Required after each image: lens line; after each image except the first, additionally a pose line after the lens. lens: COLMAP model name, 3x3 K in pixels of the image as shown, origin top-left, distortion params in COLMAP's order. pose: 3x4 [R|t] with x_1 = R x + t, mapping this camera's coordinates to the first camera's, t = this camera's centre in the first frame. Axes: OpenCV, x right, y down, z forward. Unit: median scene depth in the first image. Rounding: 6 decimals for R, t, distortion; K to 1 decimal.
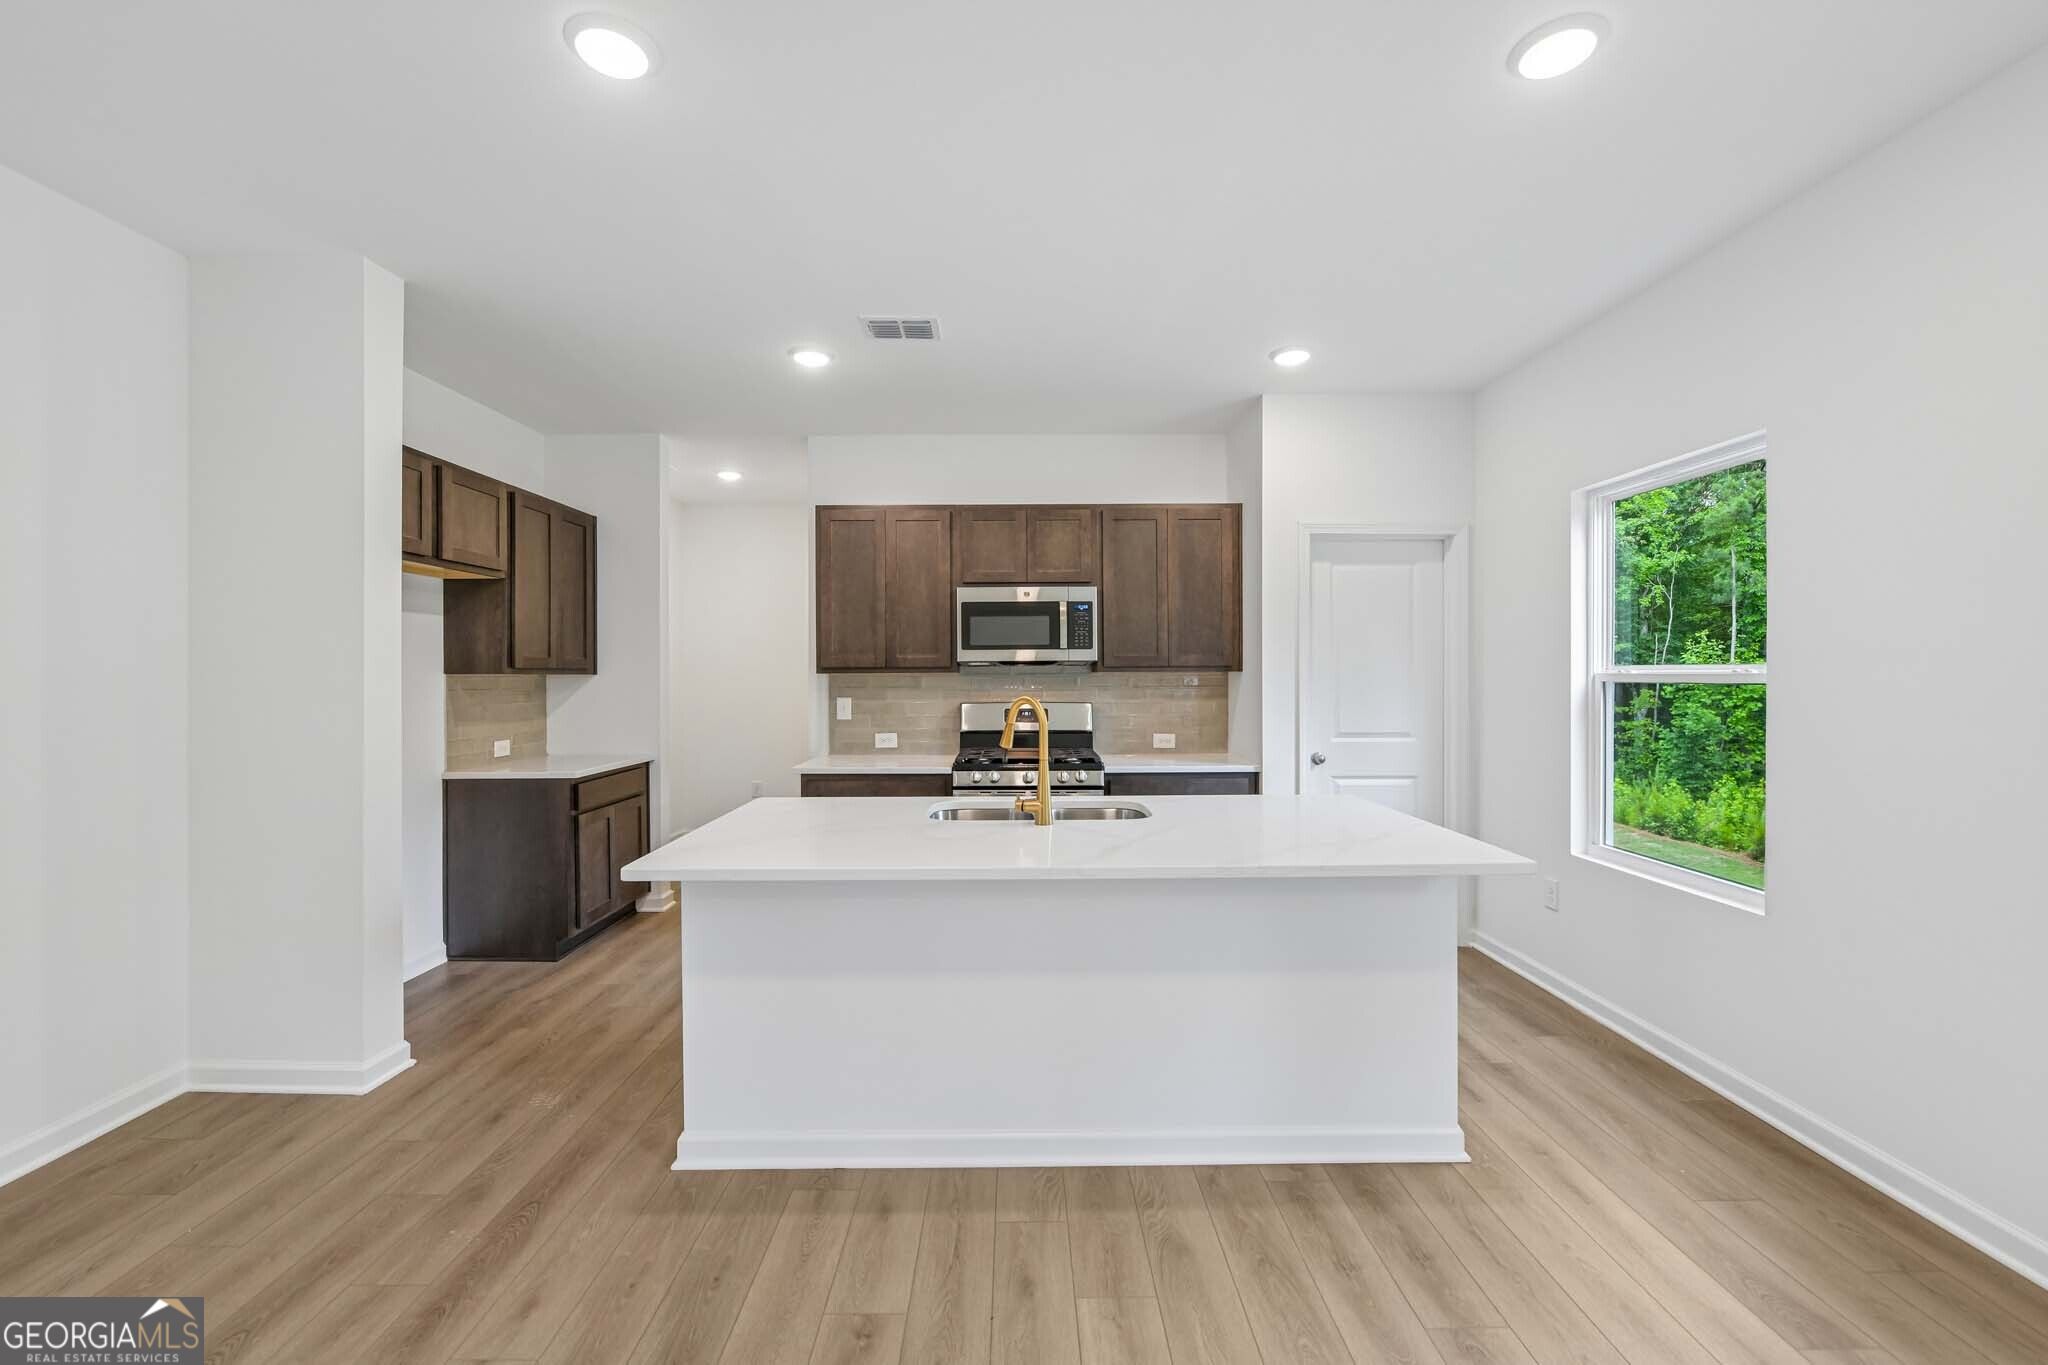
lens RADIAL K [[813.6, 0, 1027.0], [0, 813.6, 680.3], [0, 0, 1]] dist [0.014172, 0.000127]
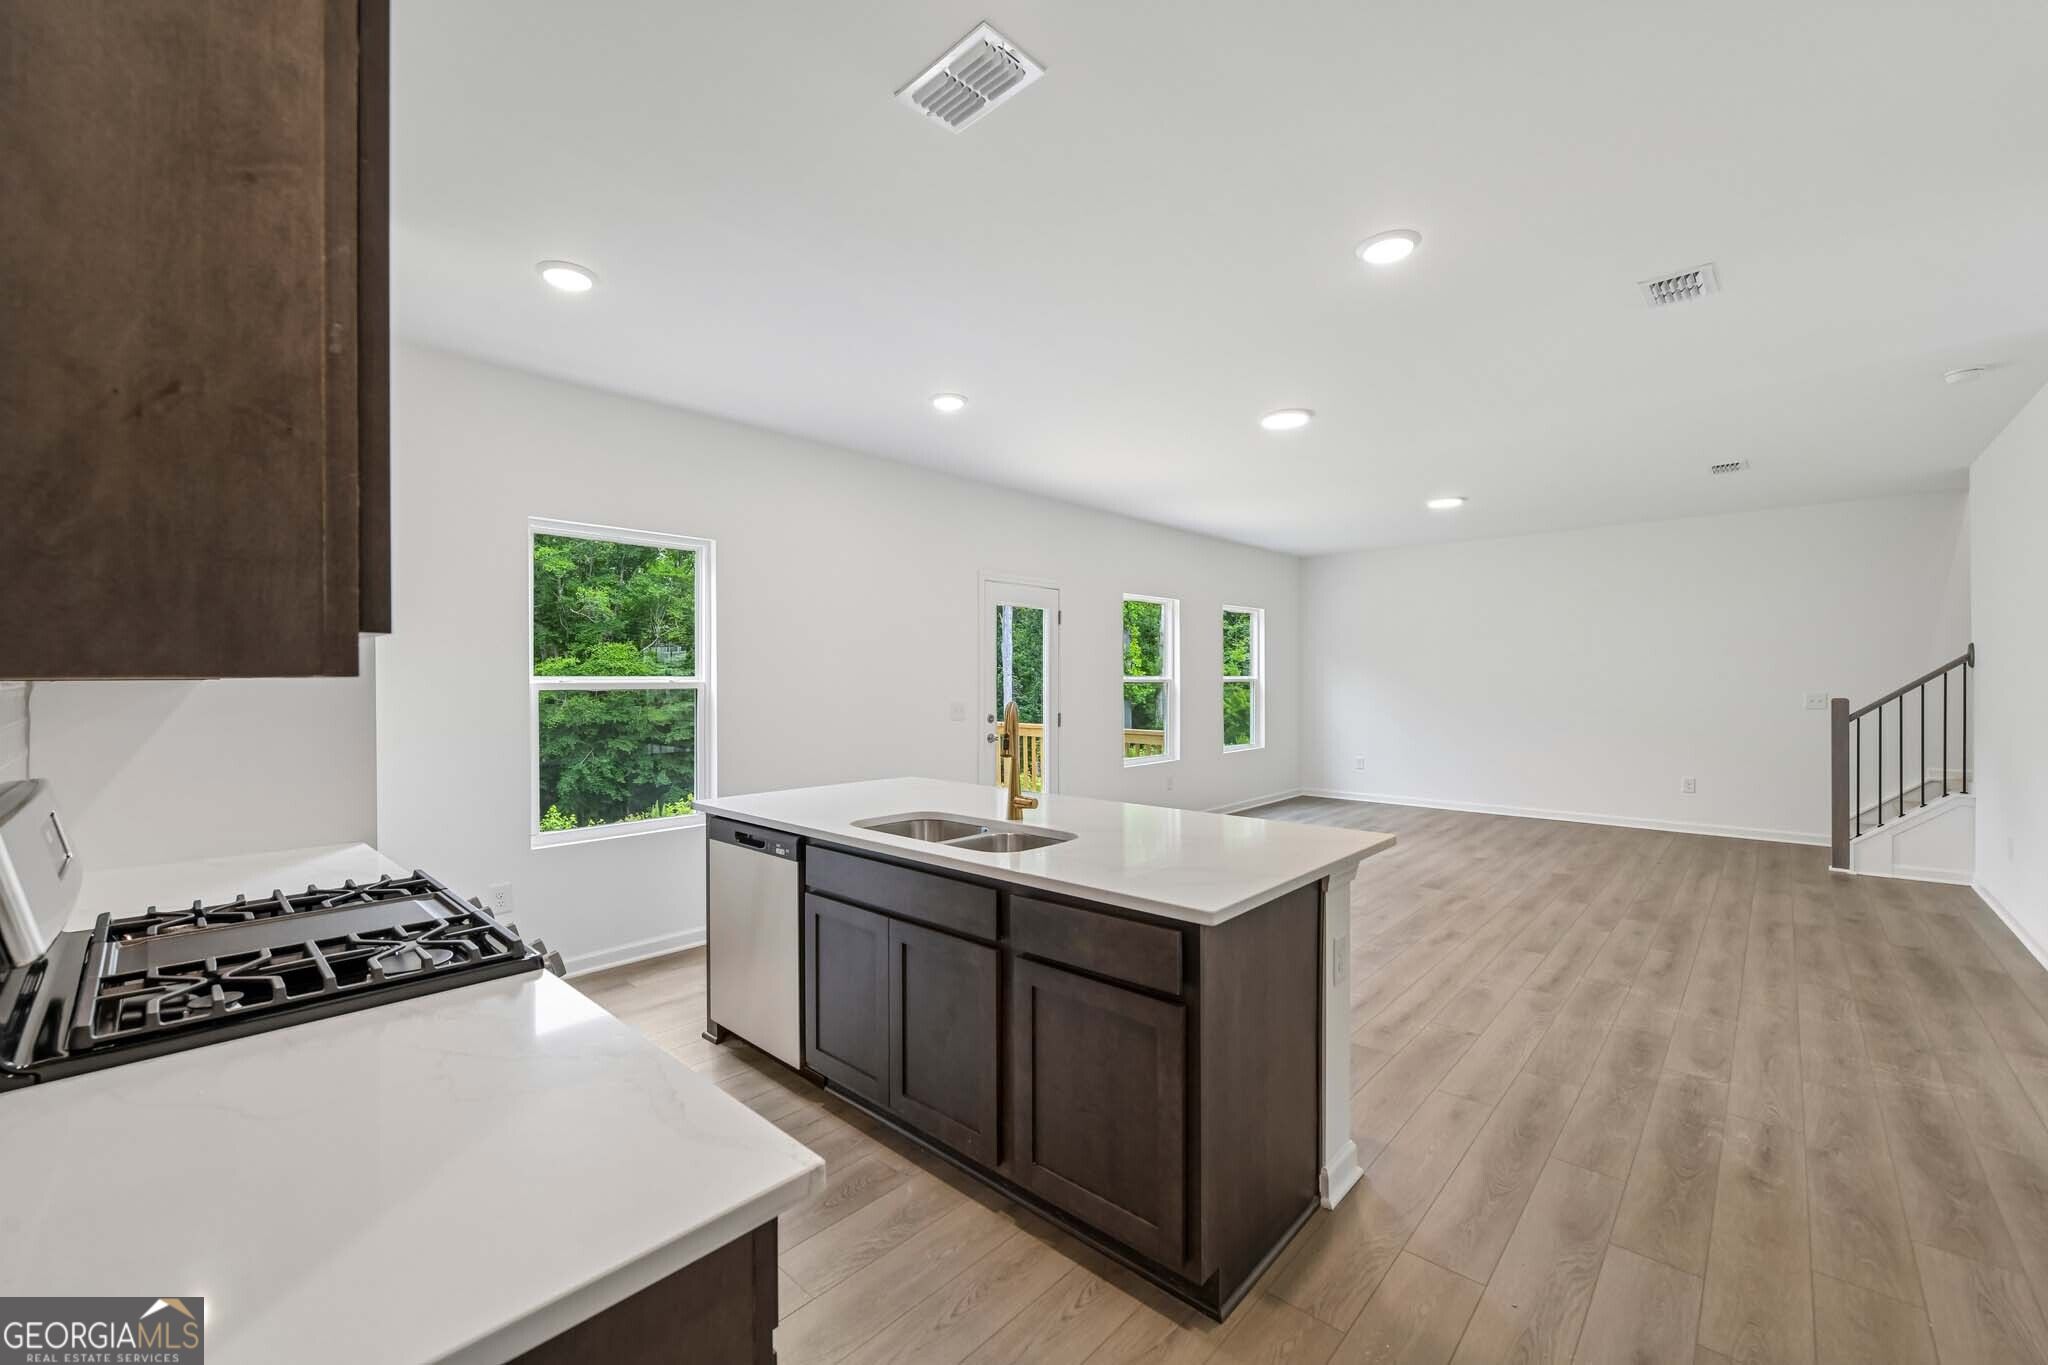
lens RADIAL K [[813.6, 0, 1027.0], [0, 813.6, 680.3], [0, 0, 1]] dist [0.014172, 0.000127]
pose [[-0.726041, 0.002894, 0.687645, -0.930779], [0.003570, 0.999994, -0.000438, -0.006820], [-0.687642, 0.002137, -0.726047, 2.274555]]
